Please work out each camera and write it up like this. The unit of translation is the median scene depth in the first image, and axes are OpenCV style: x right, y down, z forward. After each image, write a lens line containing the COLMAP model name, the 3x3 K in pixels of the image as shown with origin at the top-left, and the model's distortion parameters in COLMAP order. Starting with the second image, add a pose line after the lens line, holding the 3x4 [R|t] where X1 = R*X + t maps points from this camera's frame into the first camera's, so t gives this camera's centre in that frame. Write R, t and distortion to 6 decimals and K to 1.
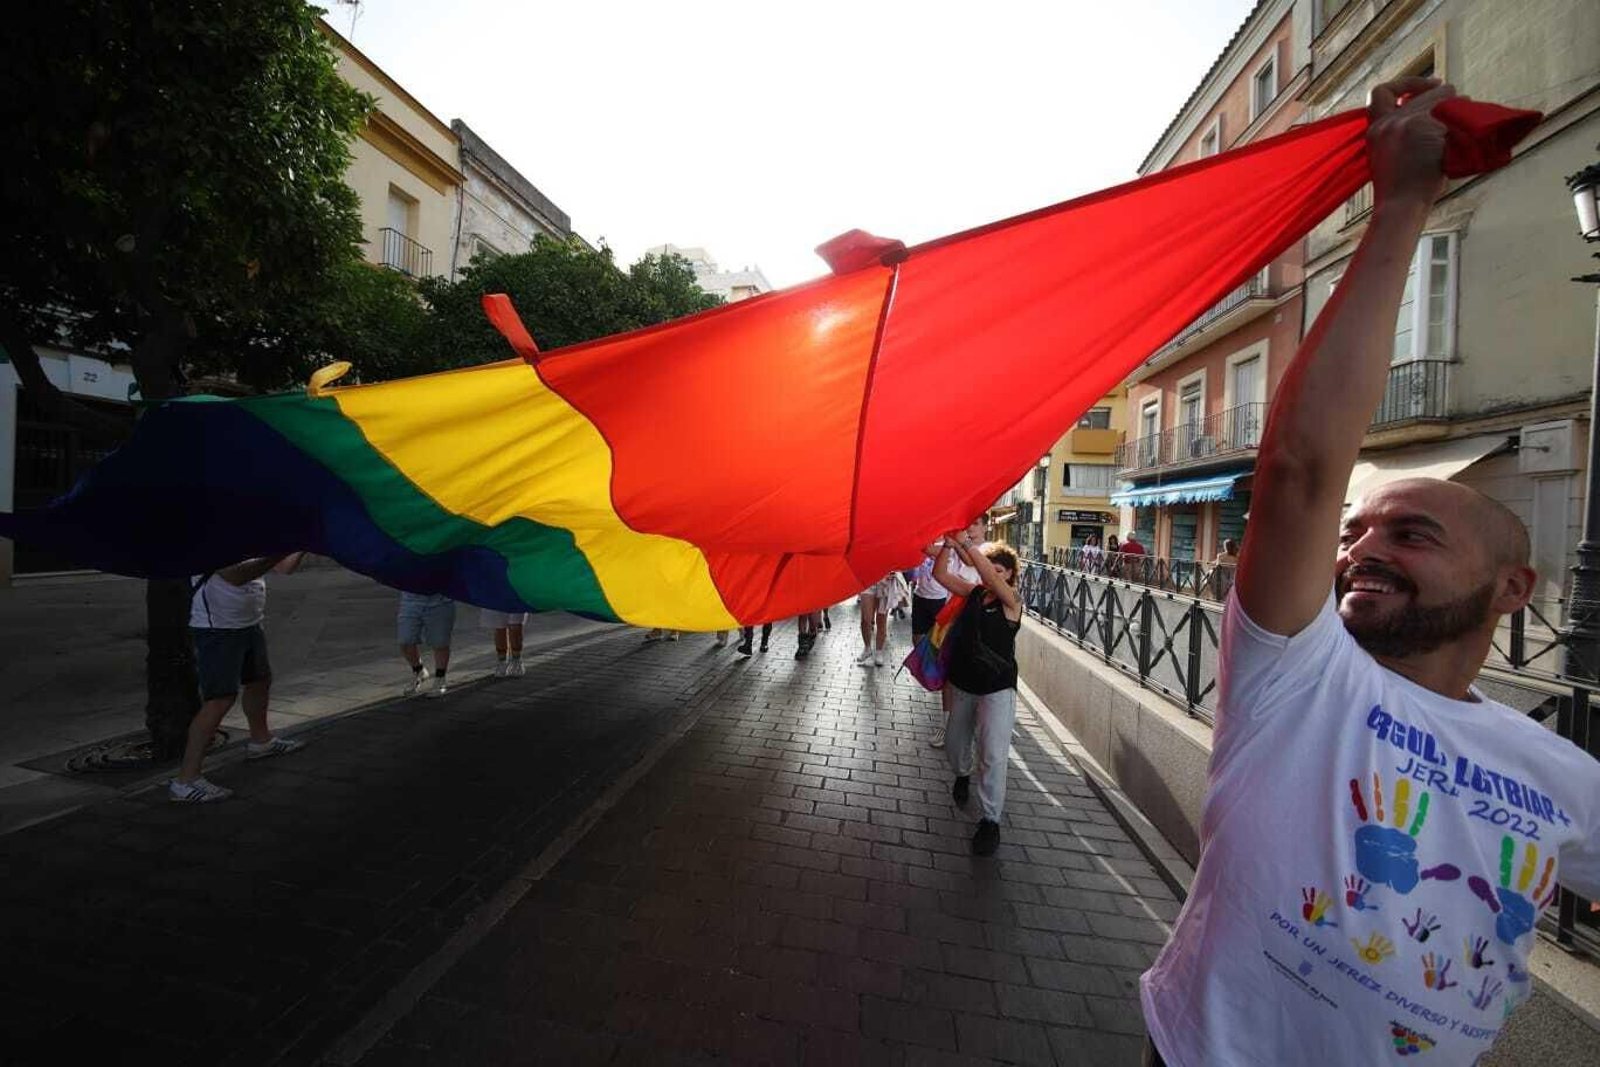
lens RADIAL K [[576.4, 0, 815.1], [0, 576.4, 536.5], [0, 0, 1]] dist [0.001440, -0.006252]
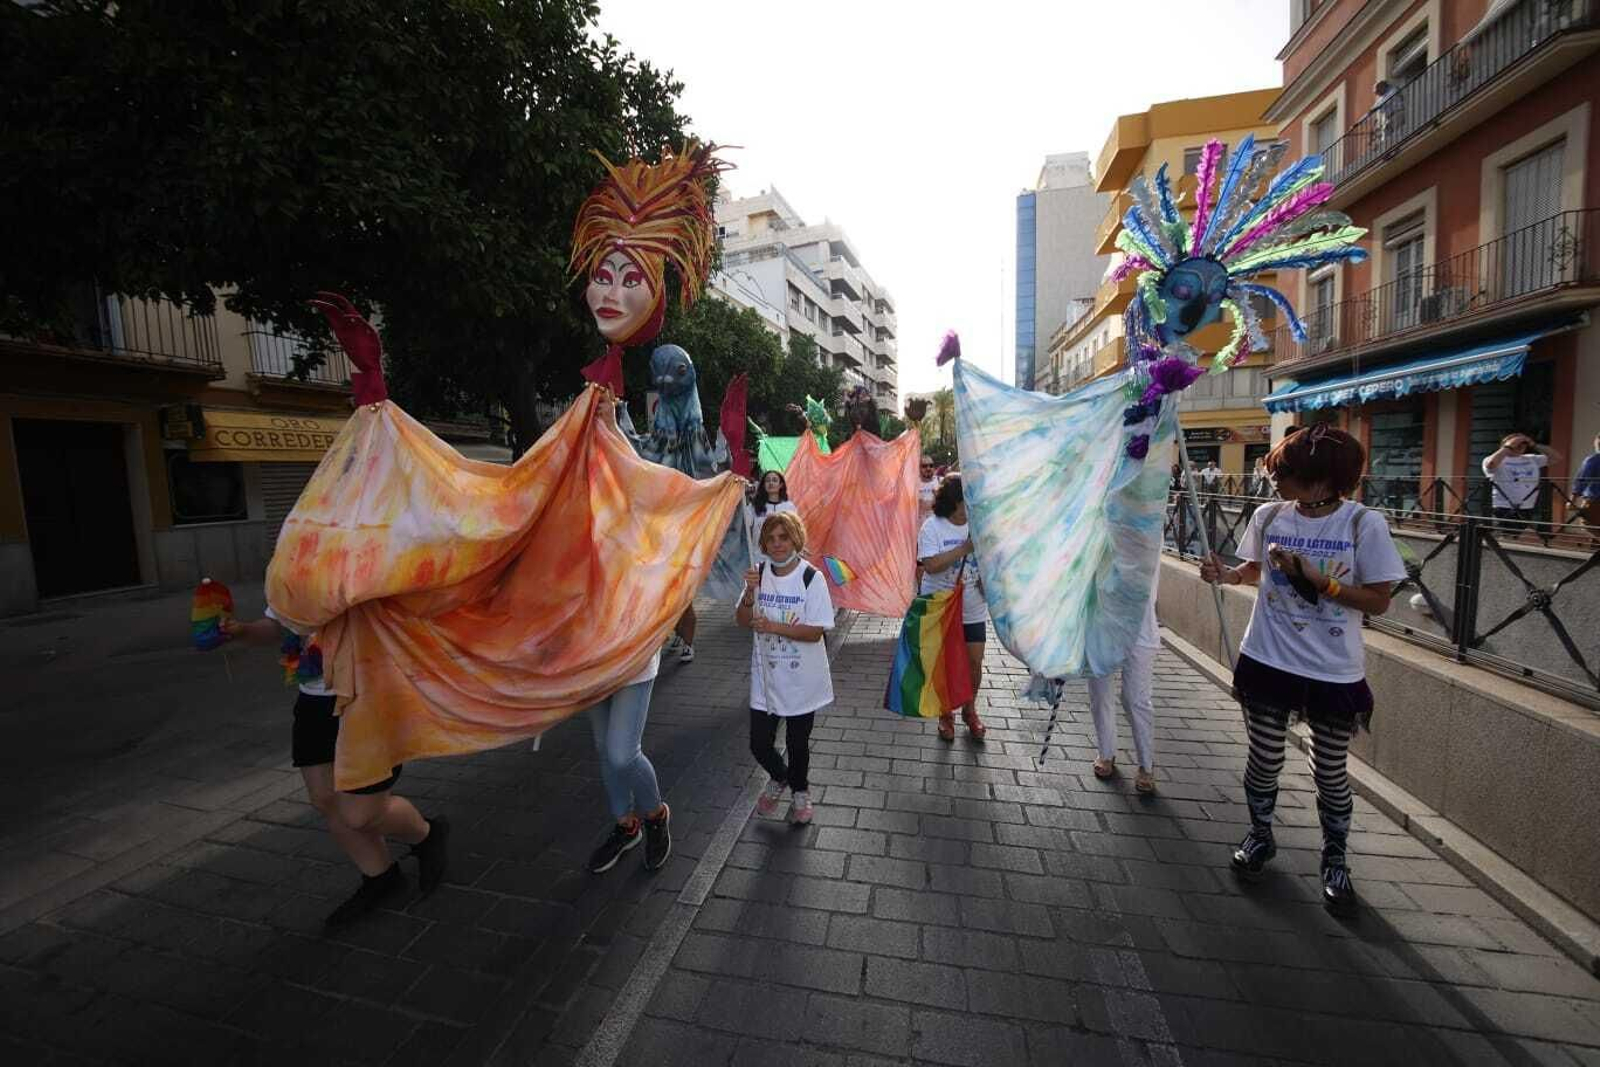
lens RADIAL K [[587.7, 0, 795.3], [0, 587.7, 539.9], [0, 0, 1]] dist [-0.022778, -0.000011]
pose [[0.990675, -0.069950, -0.116921, -0.006741], [0.079584, 0.993624, 0.079864, 0.001492], [0.110589, -0.088425, 0.989925, 0.266454]]
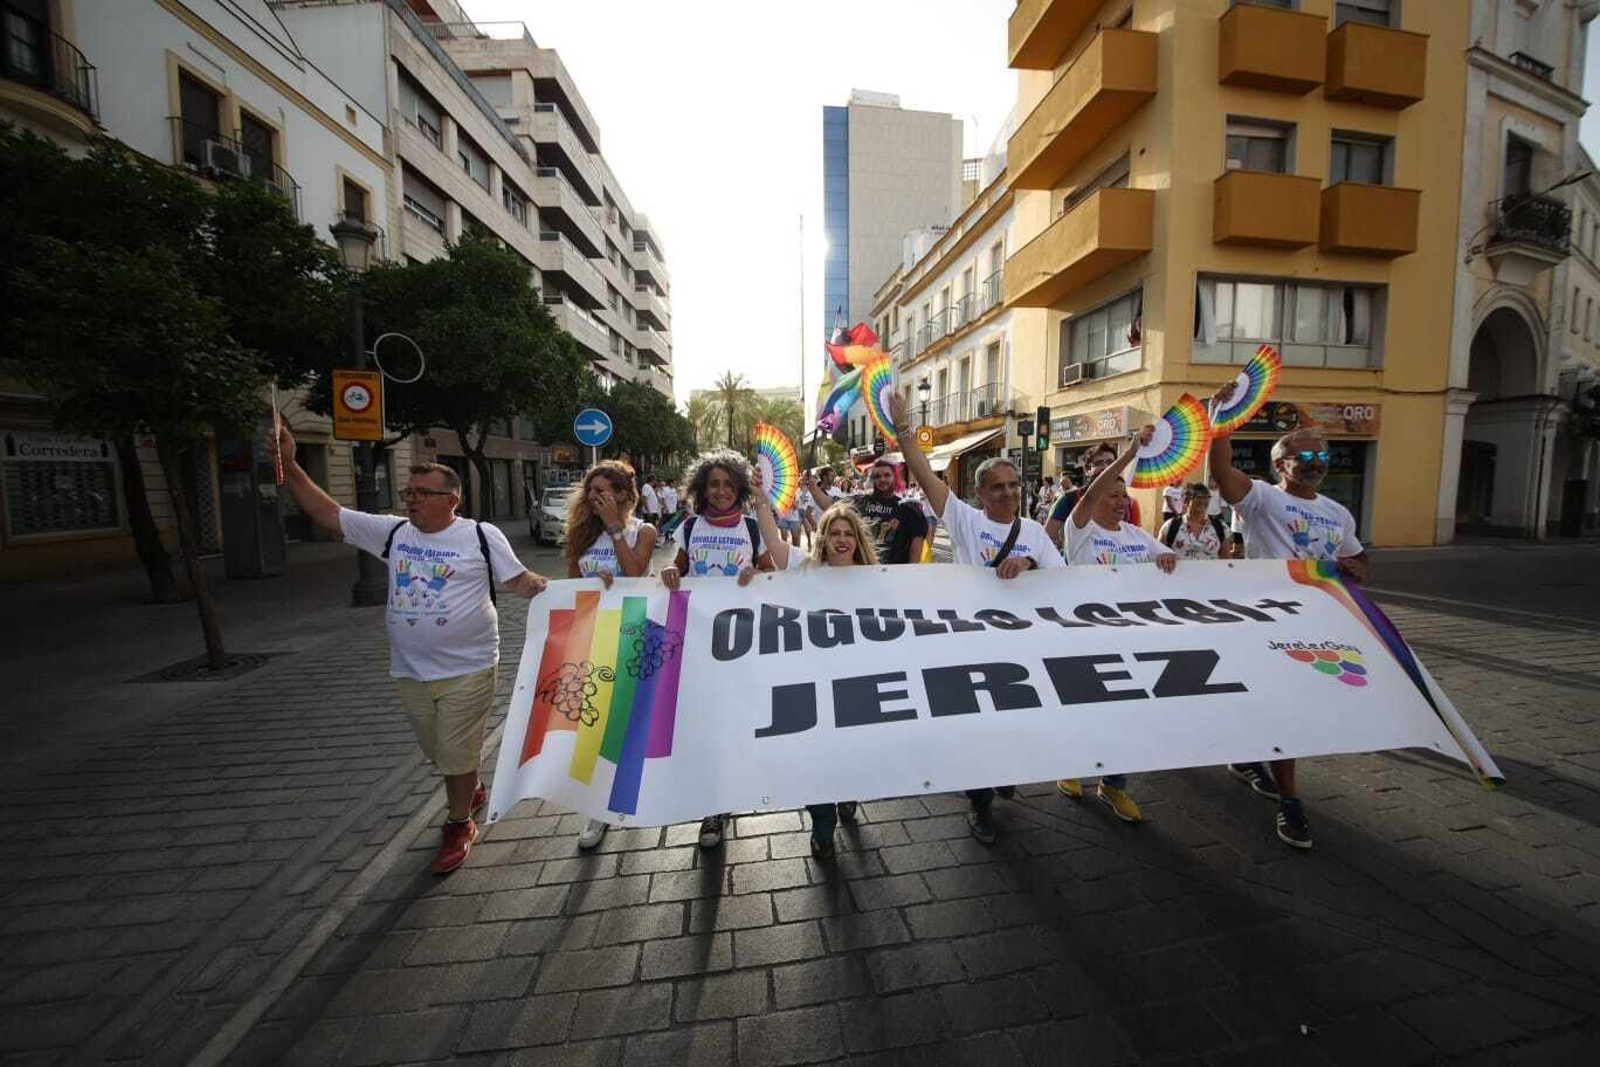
lens RADIAL K [[576.4, 0, 815.1], [0, 576.4, 536.5], [0, 0, 1]] dist [0.001440, -0.006252]
pose [[0.961221, -0.072654, 0.266036, 0.191723], [0.049747, 0.994528, 0.091861, -0.011838], [-0.271254, -0.075064, 0.959576, 1.516051]]
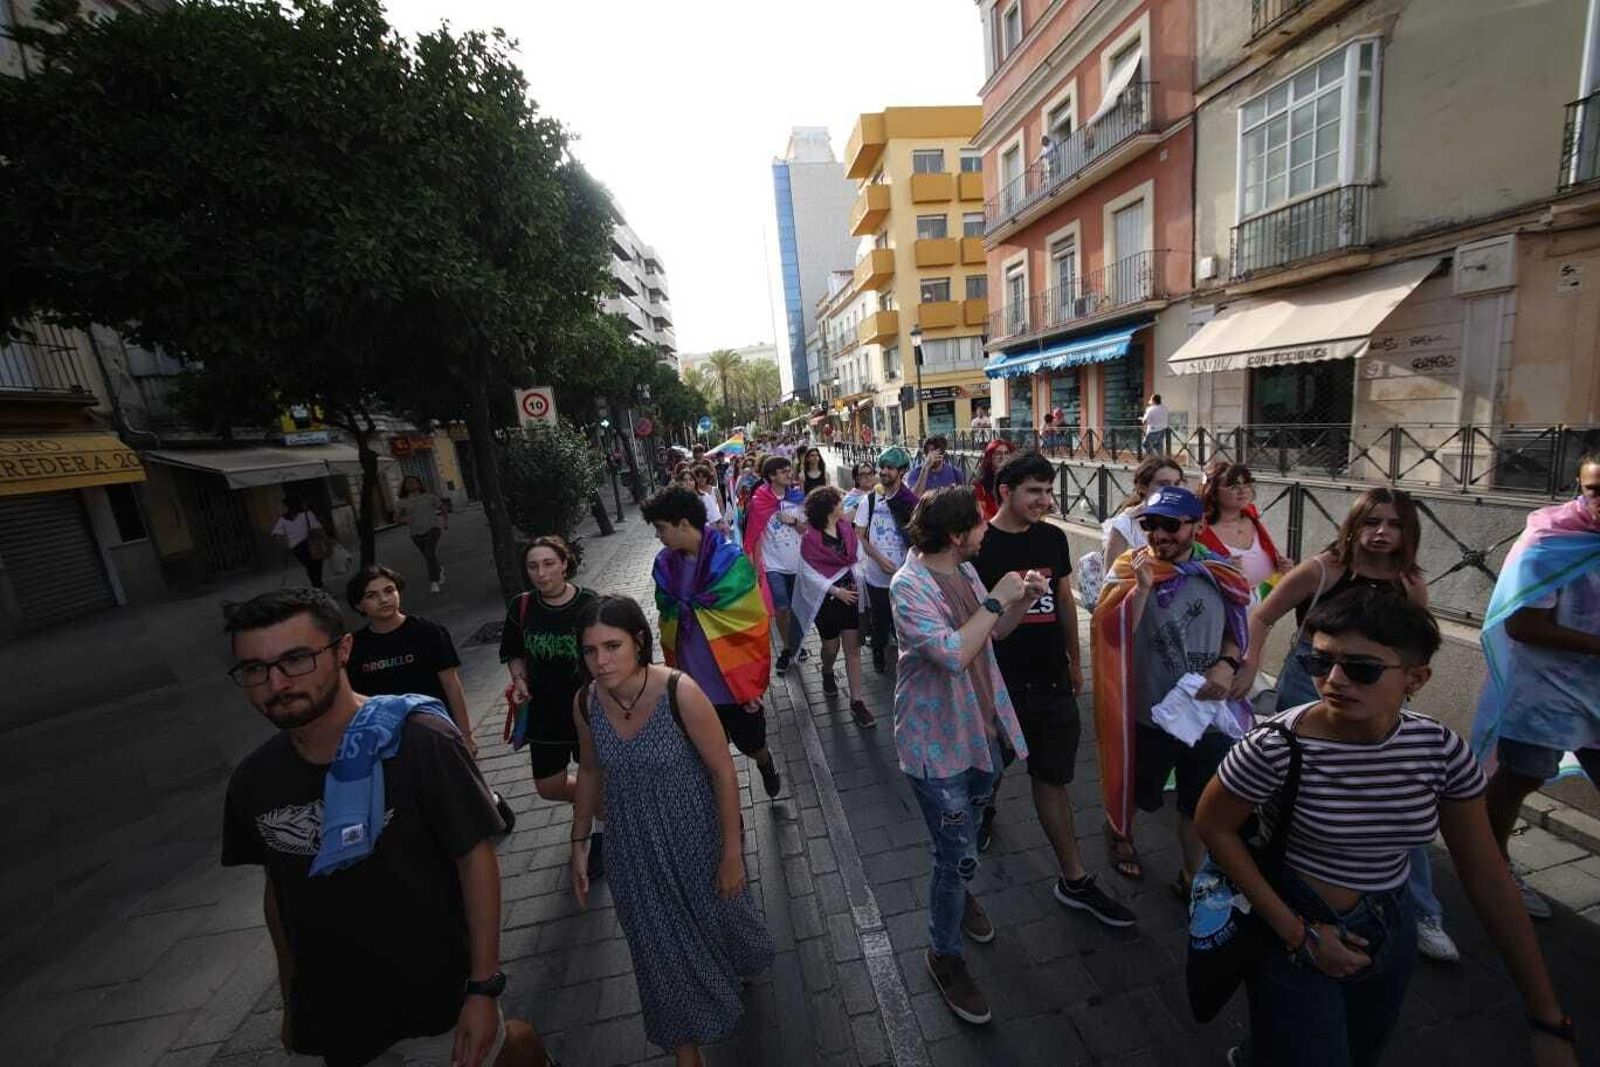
lens RADIAL K [[576.4, 0, 815.1], [0, 576.4, 536.5], [0, 0, 1]] dist [0.001440, -0.006252]
pose [[0.946798, -0.190757, 0.259200, -0.102163], [0.144332, 0.971546, 0.187795, -0.025099], [-0.287648, -0.140393, 0.947390, 0.157335]]
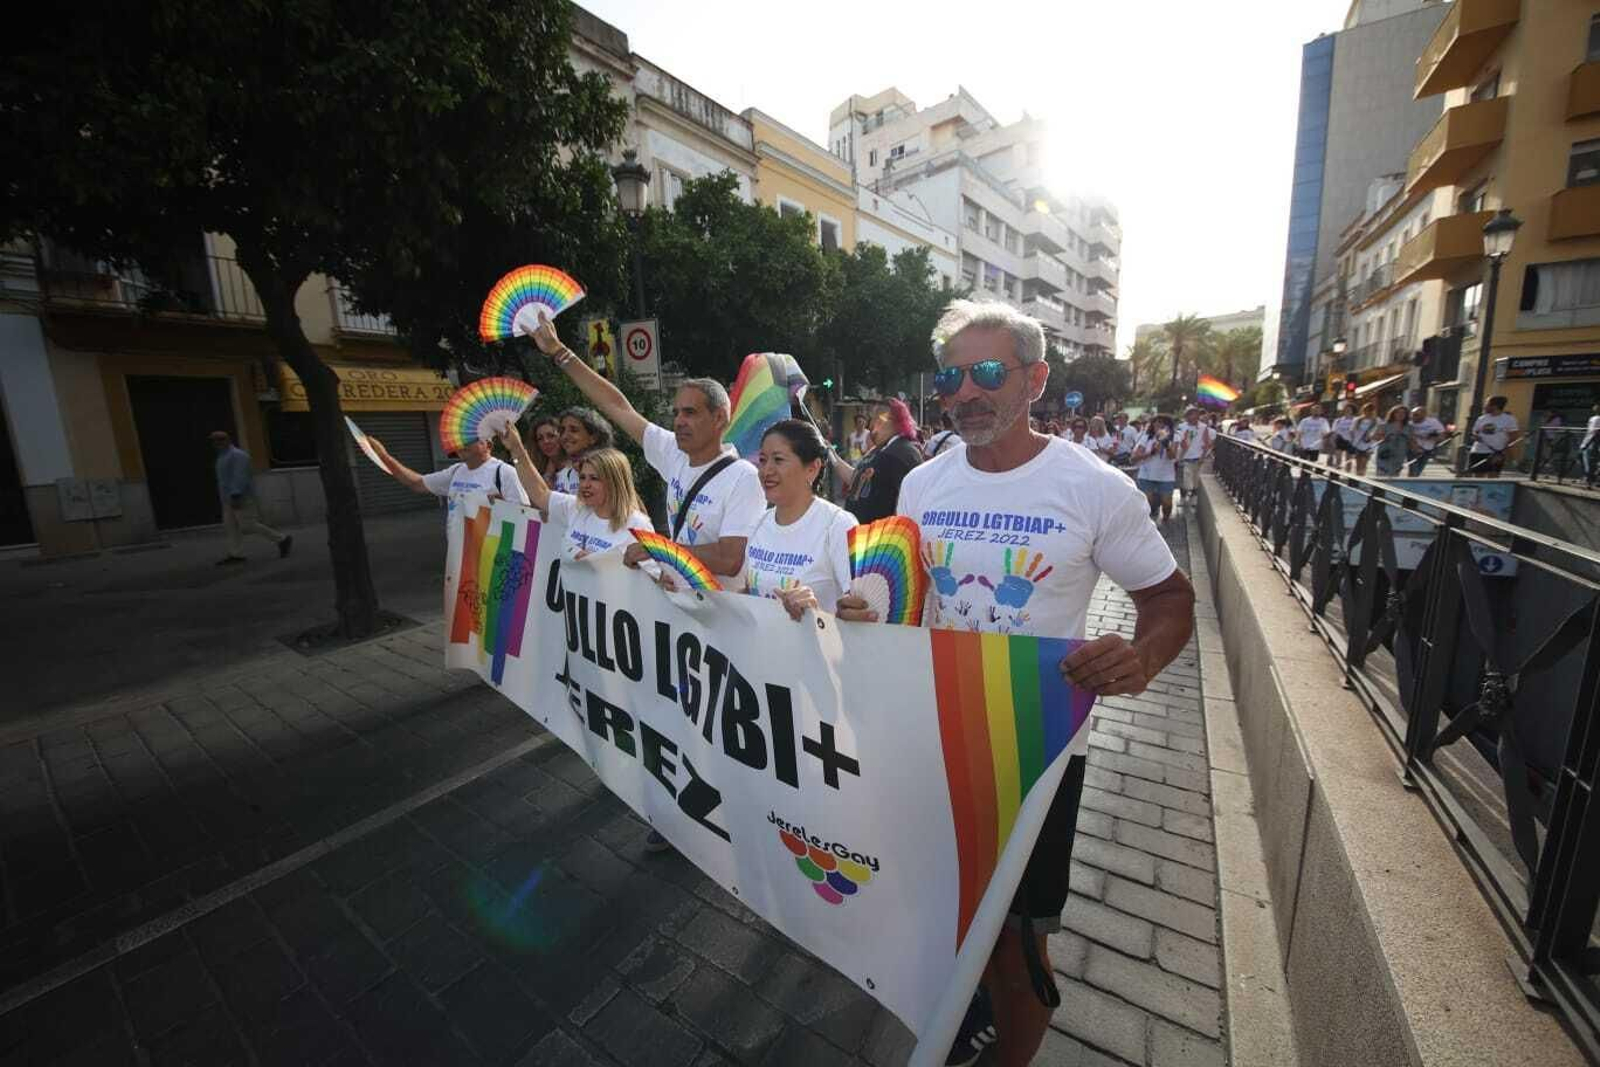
lens RADIAL K [[585.5, 0, 780.2], [0, 585.5, 536.7], [0, 0, 1]] dist [-0.019372, -0.000263]
pose [[0.889149, 0.006810, -0.457567, 0.141188], [0.063319, 0.988441, 0.137753, 0.006186], [0.453216, -0.151455, 0.878440, 0.461668]]
